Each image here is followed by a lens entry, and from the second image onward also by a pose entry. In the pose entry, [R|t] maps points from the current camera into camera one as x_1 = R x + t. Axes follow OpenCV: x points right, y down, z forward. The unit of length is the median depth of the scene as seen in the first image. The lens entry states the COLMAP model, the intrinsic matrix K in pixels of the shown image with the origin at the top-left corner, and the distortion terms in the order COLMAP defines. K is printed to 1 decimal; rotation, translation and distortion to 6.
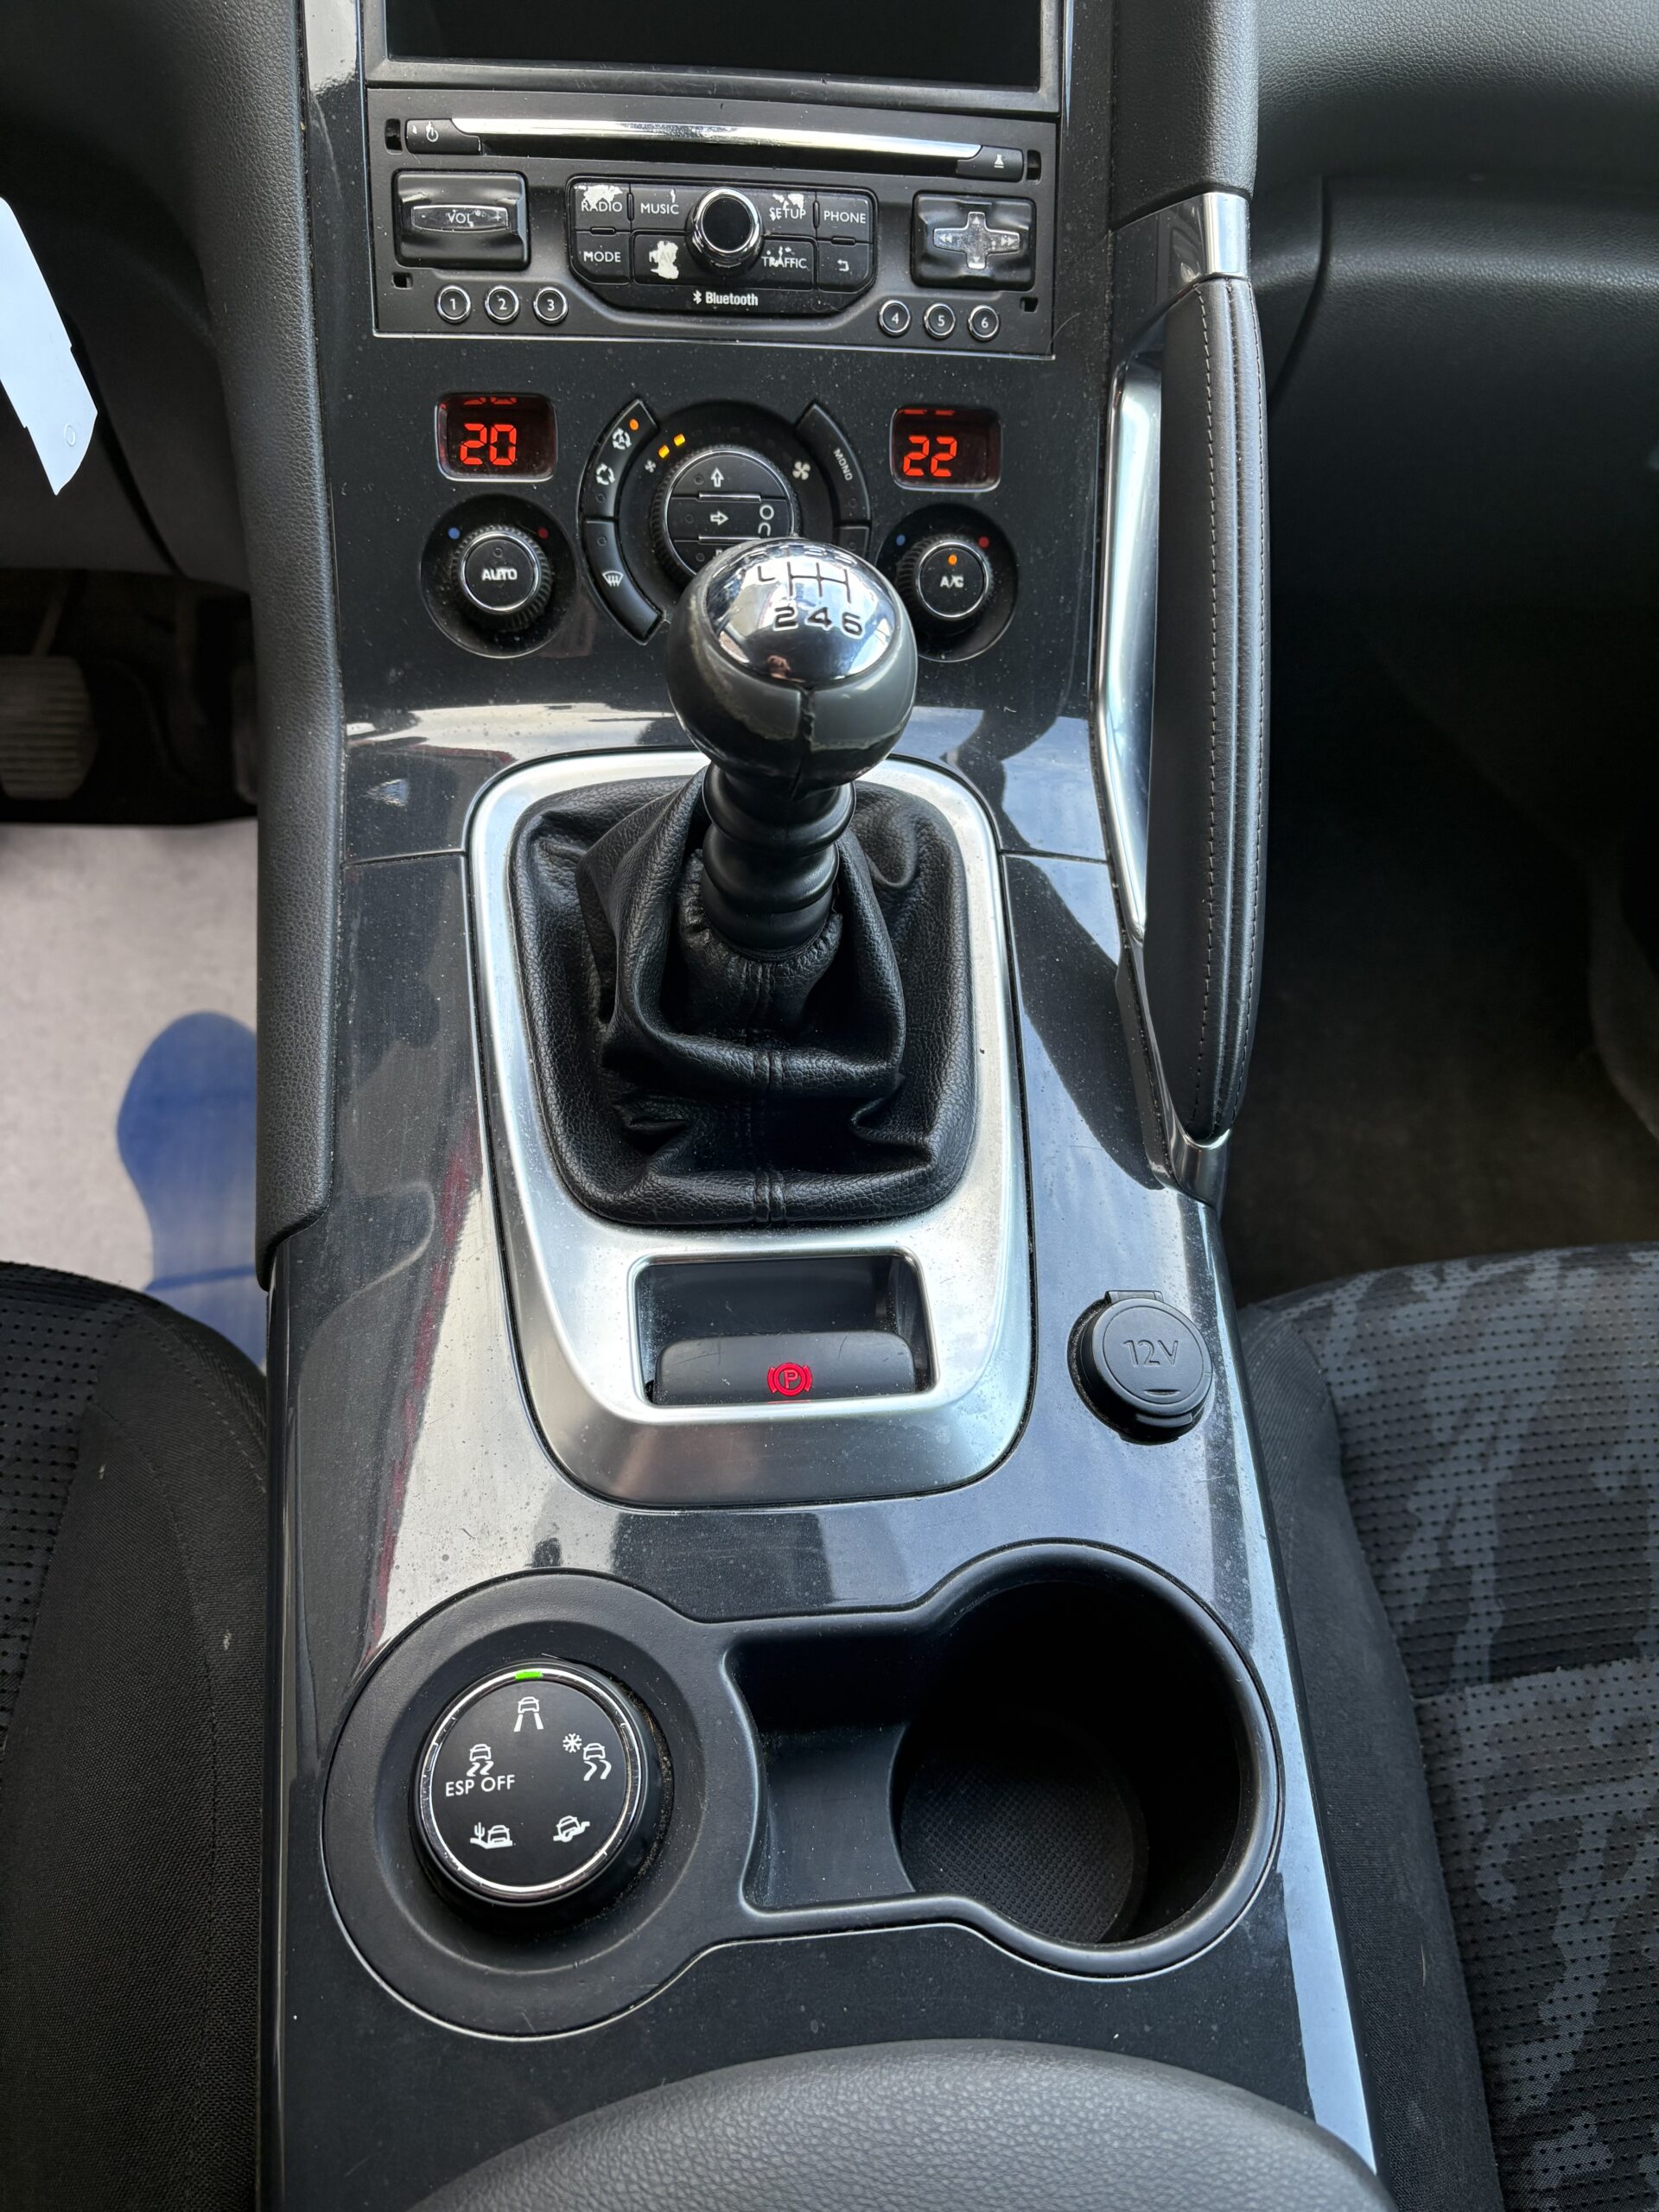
lens RADIAL K [[1682.2, 0, 849.8], [0, 1682.2, 1106.4], [0, 0, 1]] dist [0.043021, -0.061406]
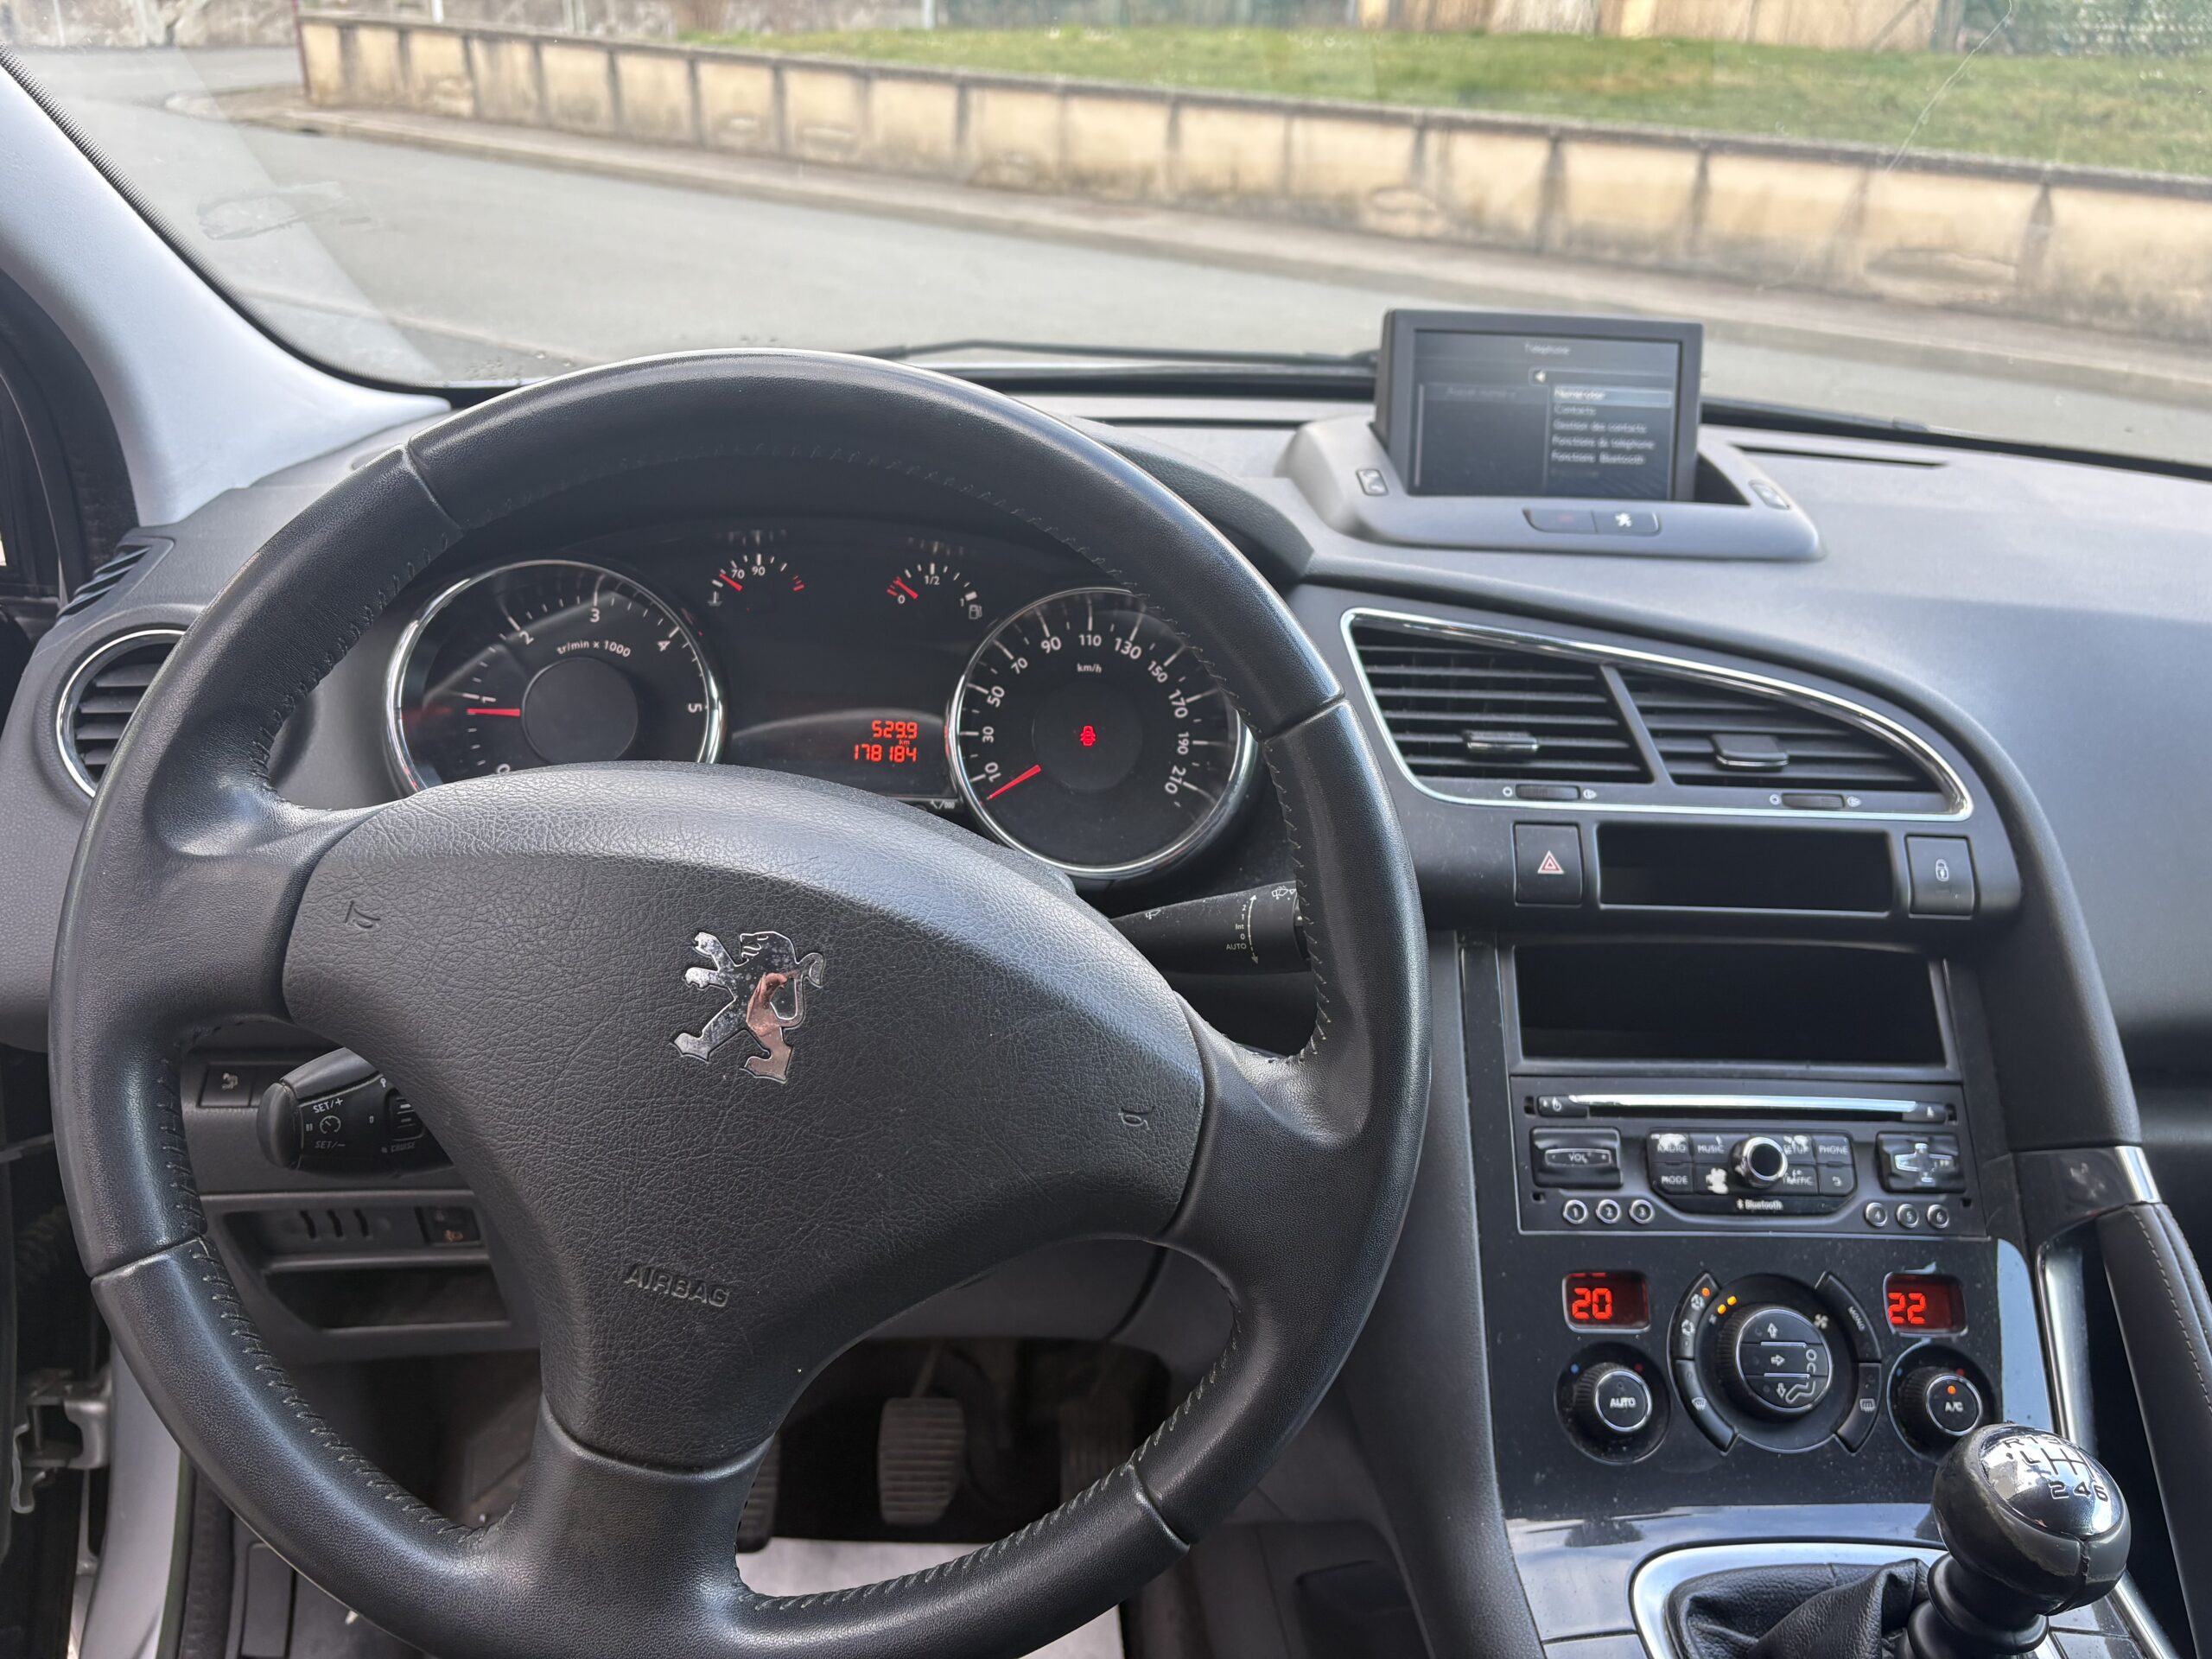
lens RADIAL K [[1682.2, 0, 1097.1], [0, 1682.2, 829.1], [0, 0, 1]] dist [0.043021, -0.061406]
pose [[0.997269, -0.017716, -0.071701, -0.525404], [-0.021372, 0.860051, -0.509761, -0.009994], [0.070698, 0.509901, 0.857323, -0.428049]]
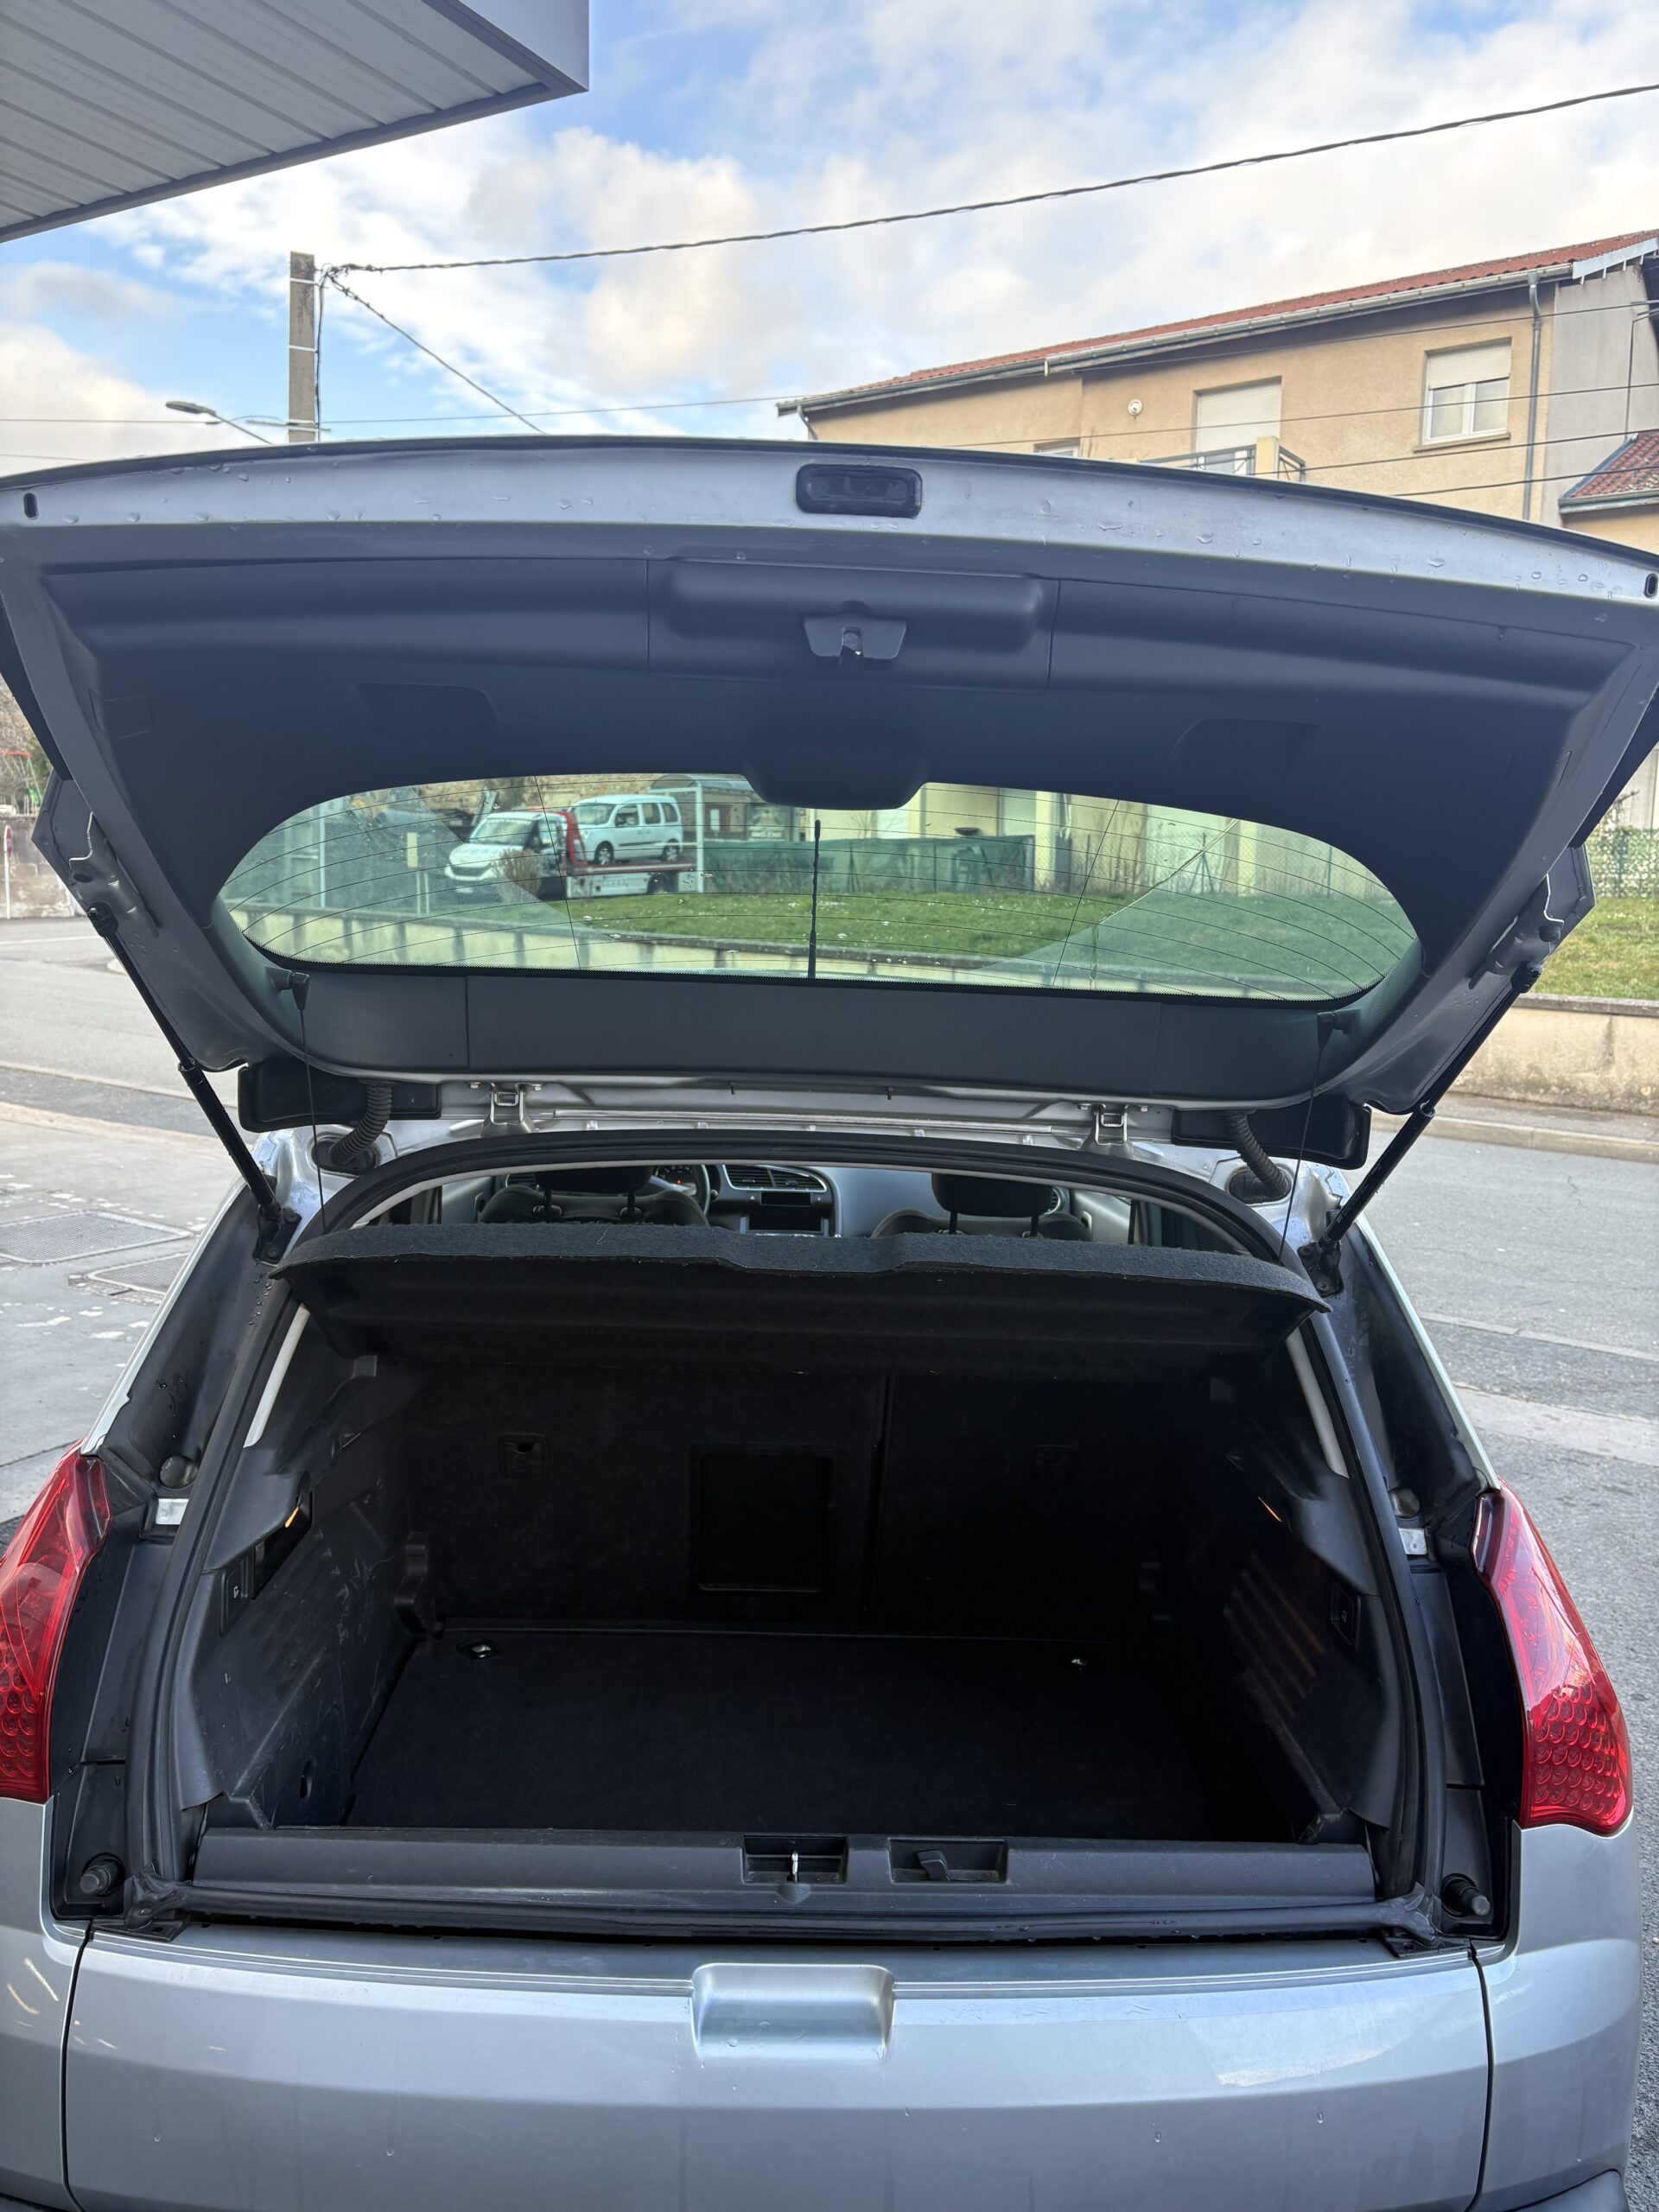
lens RADIAL K [[1682.2, 0, 845.9], [0, 1682.2, 1110.9], [0, 0, 1]] dist [0.043021, -0.061406]
pose [[0.995346, -0.059454, -0.075840, 0.962750], [-0.015575, 0.677402, -0.735448, 5.529572], [0.095100, 0.733207, 0.673323, -5.454131]]
